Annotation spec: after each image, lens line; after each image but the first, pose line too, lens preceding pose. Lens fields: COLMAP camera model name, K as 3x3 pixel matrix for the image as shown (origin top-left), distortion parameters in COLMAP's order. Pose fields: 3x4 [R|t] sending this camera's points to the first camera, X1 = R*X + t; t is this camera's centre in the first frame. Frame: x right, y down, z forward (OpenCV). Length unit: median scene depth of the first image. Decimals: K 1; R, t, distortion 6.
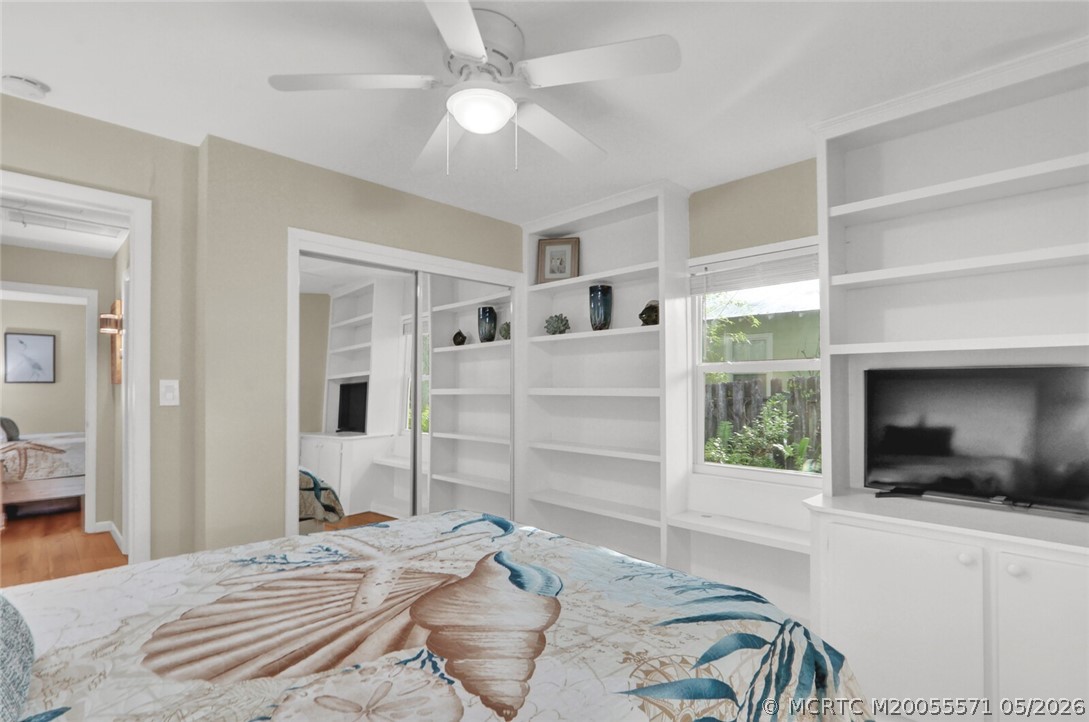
lens RADIAL K [[530.1, 0, 570.8], [0, 530.1, 382.6], [0, 0, 1]] dist [-0.015605, -0.000376]
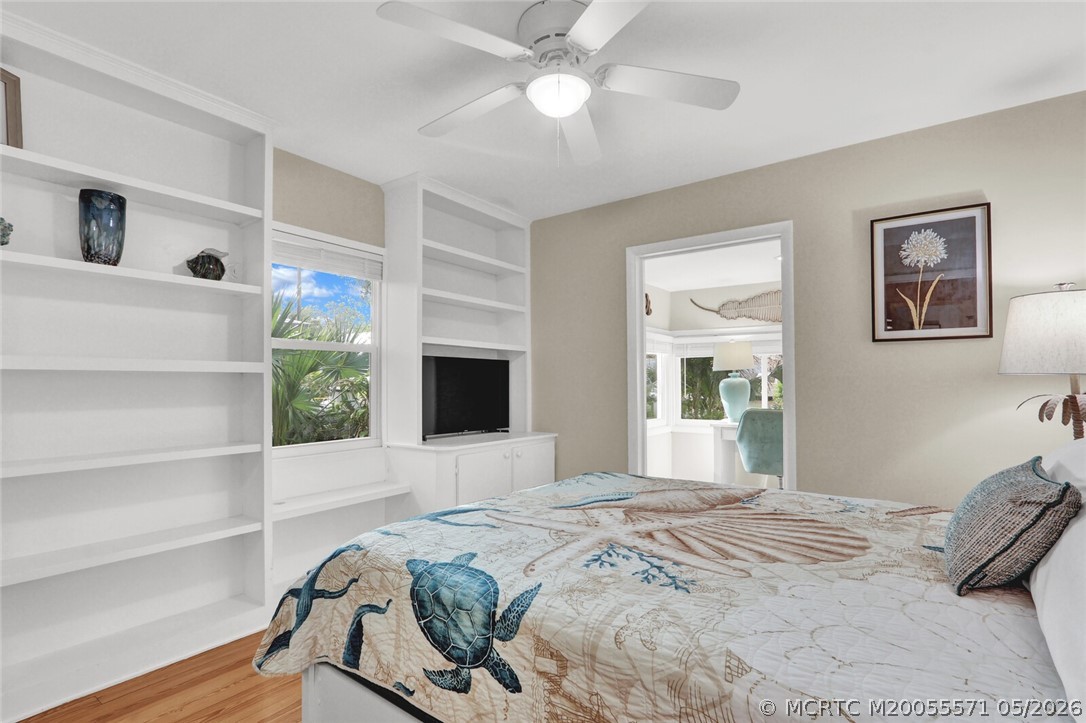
lens RADIAL K [[512.4, 0, 527.4], [0, 512.4, 379.5], [0, 0, 1]] dist [-0.012554, -0.000001]
pose [[-0.119147, 0.002476, 0.992874, -1.488108], [-0.009136, 0.999952, -0.003590, 0.080424], [-0.992835, -0.009499, -0.119119, 1.502122]]
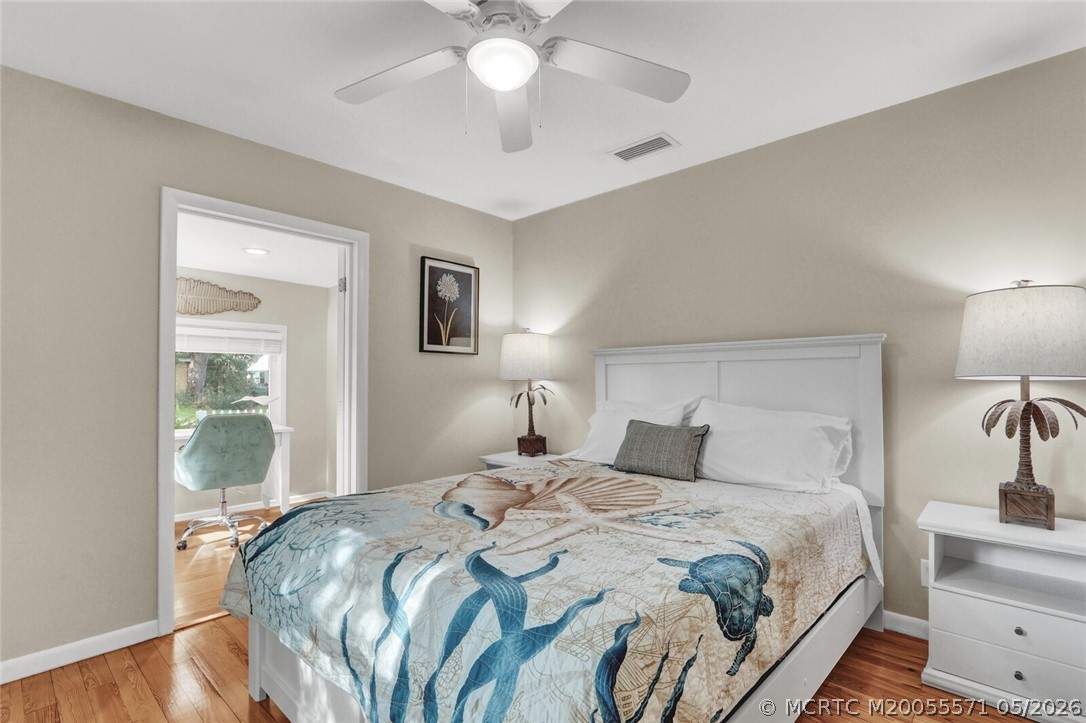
lens RADIAL K [[512.9, 0, 543.8], [0, 512.9, 376.1], [0, 0, 1]] dist [-0.009360, -0.000119]
pose [[-0.999916, -0.001704, -0.012821, -0.290090], [-0.001419, 0.999753, -0.022169, 0.088885], [0.012856, -0.022149, -0.999672, 2.434114]]
